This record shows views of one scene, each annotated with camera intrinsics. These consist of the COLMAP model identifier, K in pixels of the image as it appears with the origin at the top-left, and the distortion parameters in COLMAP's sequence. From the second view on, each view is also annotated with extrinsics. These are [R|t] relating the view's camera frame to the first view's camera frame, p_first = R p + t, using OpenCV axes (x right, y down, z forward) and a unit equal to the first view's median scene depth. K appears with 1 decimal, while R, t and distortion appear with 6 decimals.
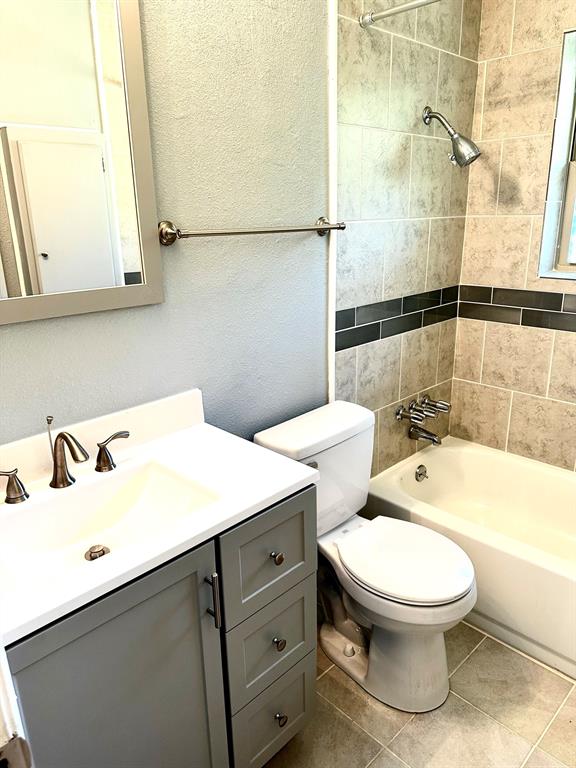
lens RADIAL K [[534.9, 0, 288.0], [0, 534.9, 384.0], [0, 0, 1]] dist [0.096398, -0.142358]
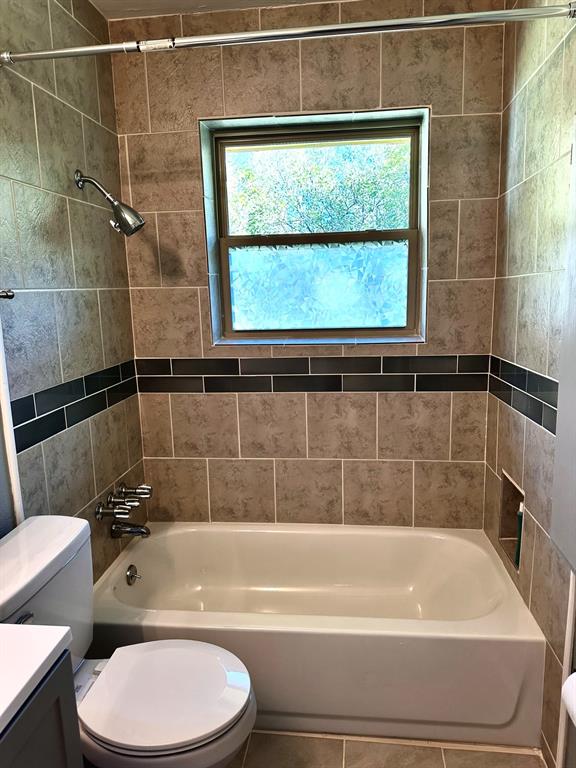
lens RADIAL K [[534.9, 0, 288.0], [0, 534.9, 384.0], [0, 0, 1]] dist [0.096398, -0.142358]
pose [[0.777033, -0.115110, 0.618845, -0.067524], [0.203002, 0.976433, -0.073269, -0.019908], [-0.595827, 0.182560, 0.782089, 0.129903]]
